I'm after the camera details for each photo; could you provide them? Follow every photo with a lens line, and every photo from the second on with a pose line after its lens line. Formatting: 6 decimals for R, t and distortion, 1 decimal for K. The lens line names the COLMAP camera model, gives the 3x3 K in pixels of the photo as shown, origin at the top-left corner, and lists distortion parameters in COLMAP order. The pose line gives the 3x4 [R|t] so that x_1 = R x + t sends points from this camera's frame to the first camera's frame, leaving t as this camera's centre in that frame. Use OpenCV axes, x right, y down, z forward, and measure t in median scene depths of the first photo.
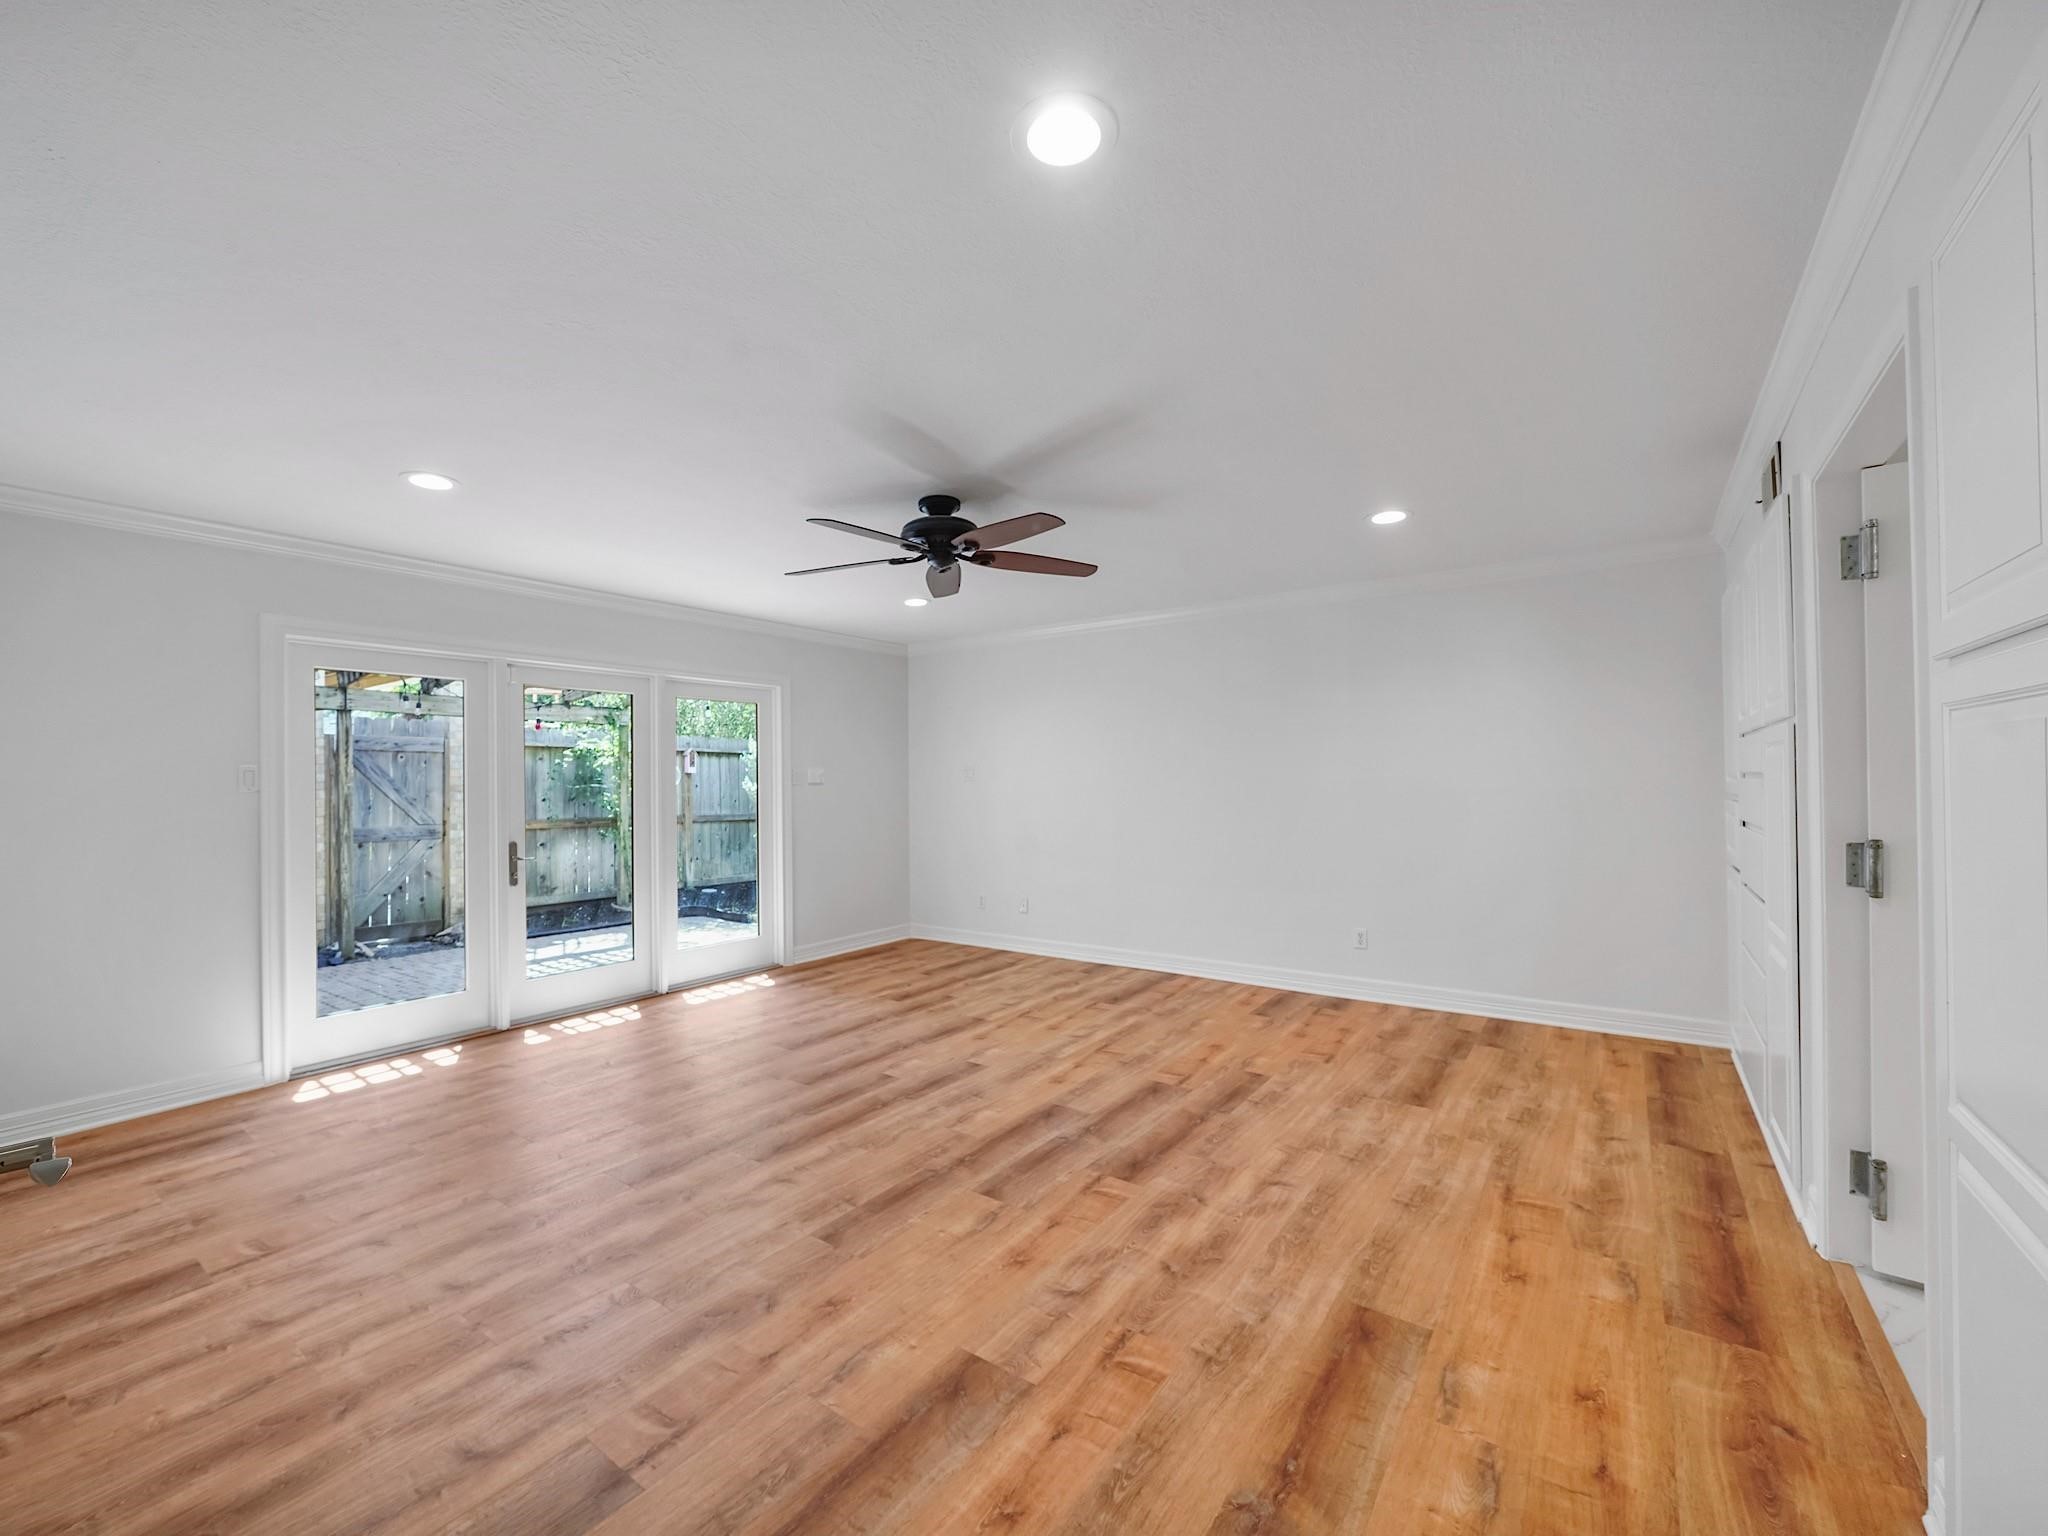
lens RADIAL K [[844.3, 0, 1014.0], [0, 844.3, 781.1], [0, 0, 1]] dist [-0.002265, -0.000481]
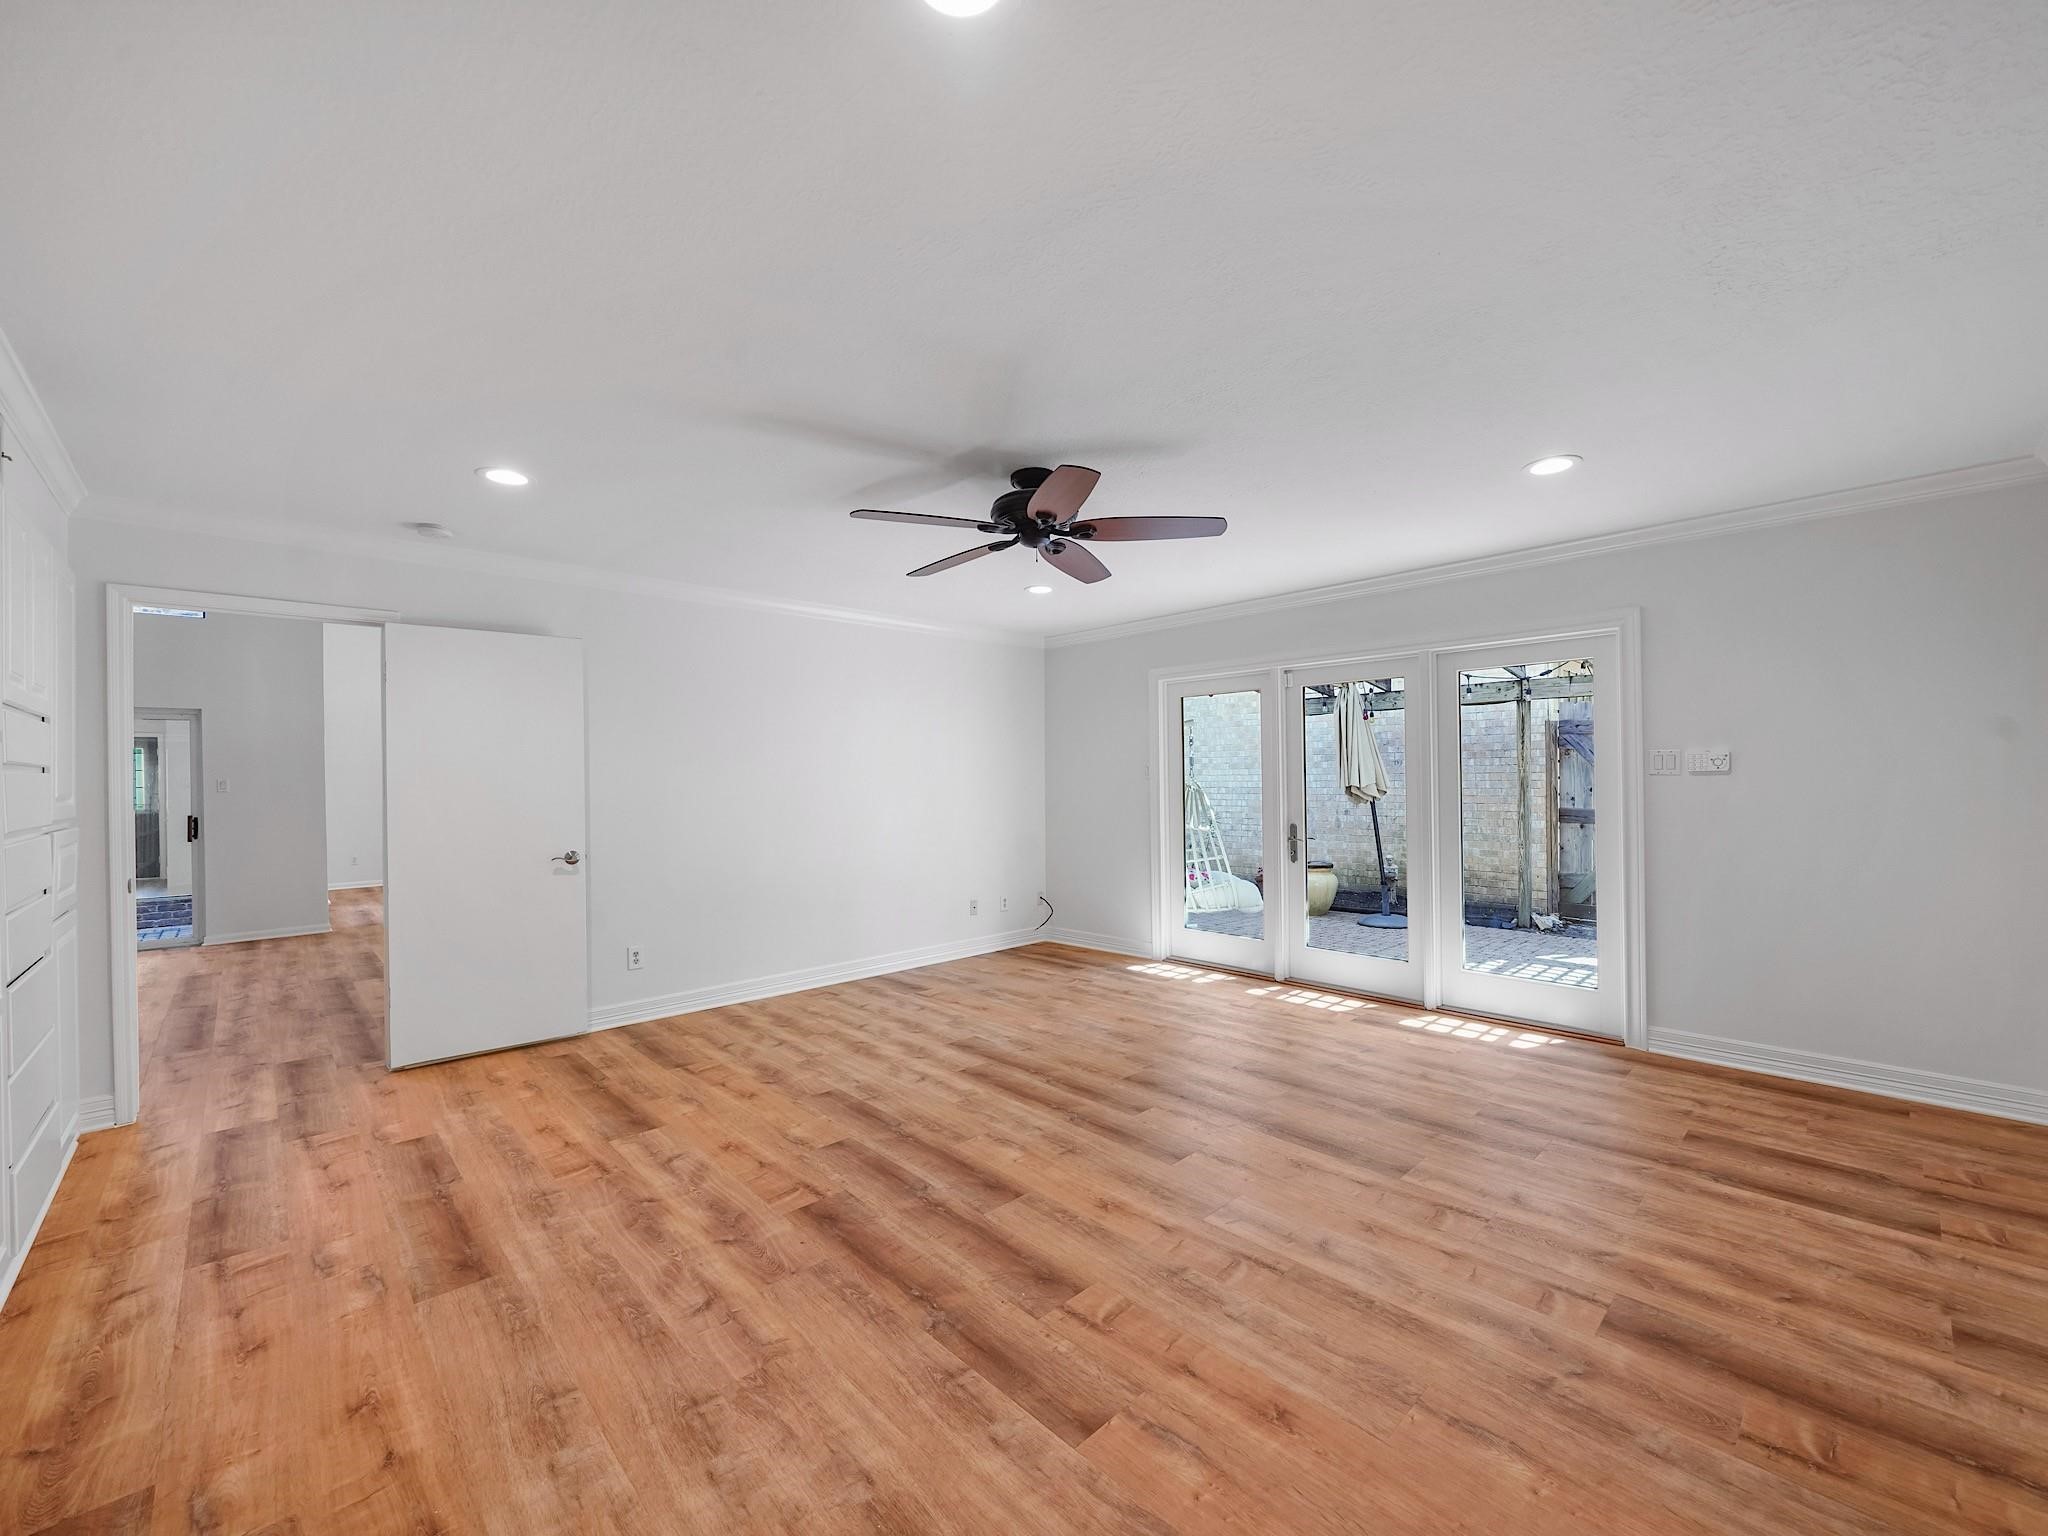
lens RADIAL K [[844.3, 0, 1014.0], [0, 844.3, 762.1], [0, 0, 1]] dist [-0.002265, -0.000481]
pose [[-0.206355, -0.003725, -0.978470, 0.956092], [0.016954, 0.999829, -0.007381, -0.012839], [0.978330, -0.018112, -0.206257, 1.360297]]
